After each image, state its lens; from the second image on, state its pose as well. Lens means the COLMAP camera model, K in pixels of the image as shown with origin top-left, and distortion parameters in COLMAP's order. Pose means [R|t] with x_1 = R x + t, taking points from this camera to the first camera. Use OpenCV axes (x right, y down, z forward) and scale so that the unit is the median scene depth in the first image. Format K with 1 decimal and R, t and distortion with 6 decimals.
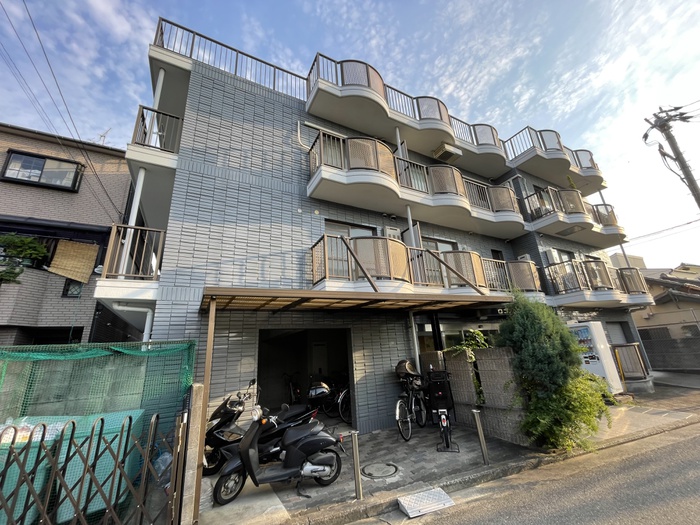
lens RADIAL K [[283.6, 0, 350.0], [0, 283.6, 262.5], [0, 0, 1]] dist [-0.001459, -0.000261]
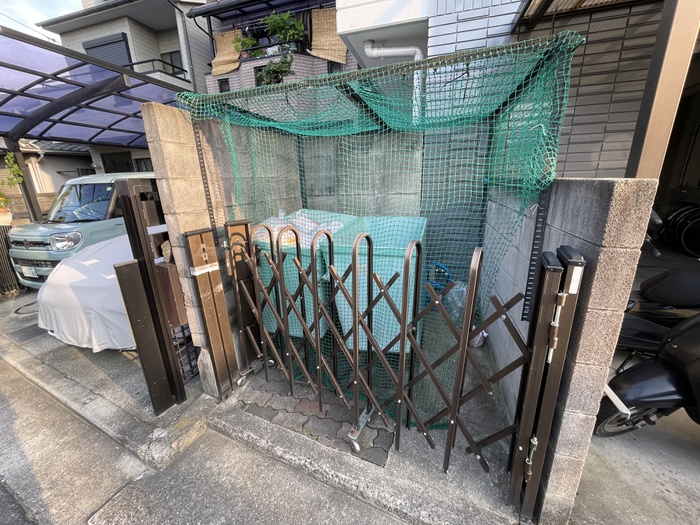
lens RADIAL K [[283.6, 0, 350.0], [0, 283.6, 262.5], [0, 0, 1]] dist [-0.001459, -0.000261]
pose [[0.701716, 0.243836, -0.669432, -0.414788], [0.206500, 0.829669, 0.518660, 0.245544], [0.681875, -0.502189, 0.531840, 0.515025]]
